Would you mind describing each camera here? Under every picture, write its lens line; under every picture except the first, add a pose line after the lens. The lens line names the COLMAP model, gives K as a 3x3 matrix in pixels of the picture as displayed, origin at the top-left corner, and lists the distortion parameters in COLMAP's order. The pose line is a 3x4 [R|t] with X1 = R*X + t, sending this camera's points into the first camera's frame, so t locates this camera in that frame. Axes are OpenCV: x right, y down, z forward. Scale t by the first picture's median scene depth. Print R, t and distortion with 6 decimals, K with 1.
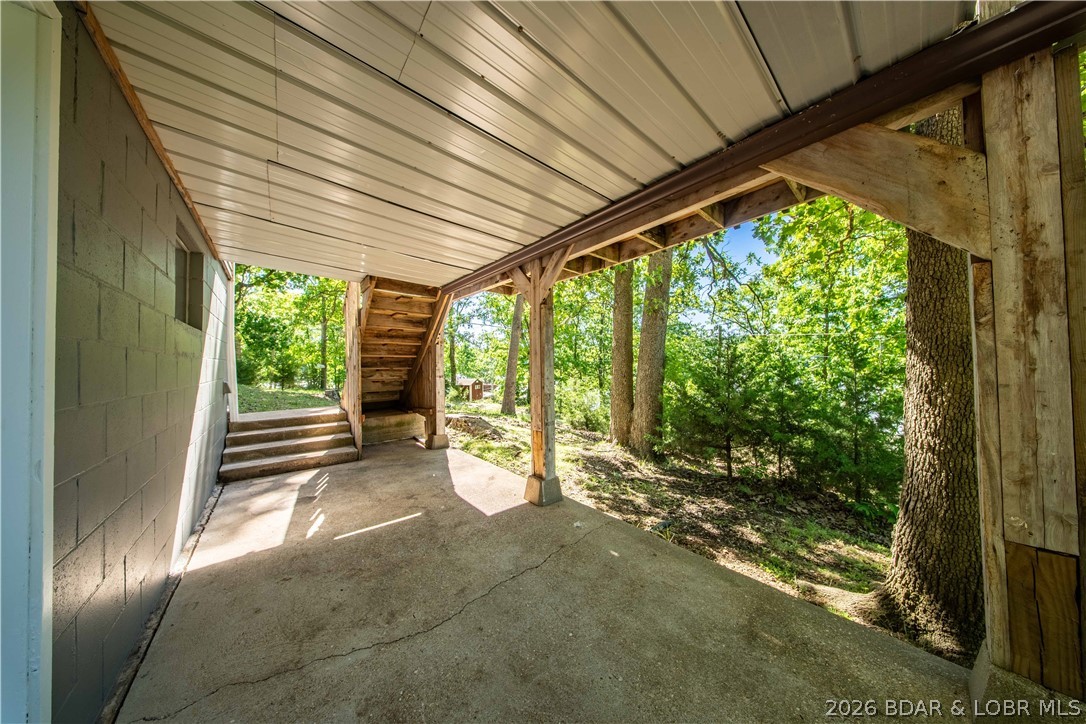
lens RADIAL K [[322.1, 0, 549.5], [0, 322.1, 360.6], [0, 0, 1]] dist [-0.000349, -0.000027]
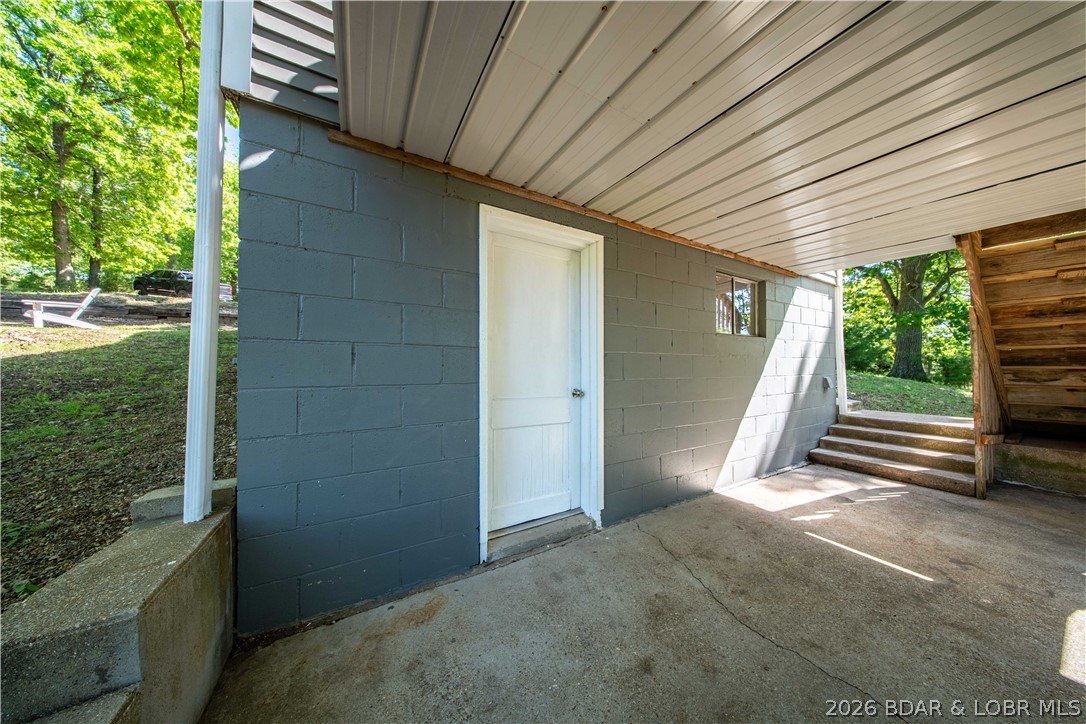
lens RADIAL K [[322.1, 0, 549.5], [0, 322.1, 360.6], [0, 0, 1]] dist [-0.000349, -0.000027]
pose [[-0.179101, -0.011078, -0.983768, 0.336277], [0.017526, 0.999742, -0.014449, 0.006066], [0.983675, -0.019829, -0.178860, 0.272072]]
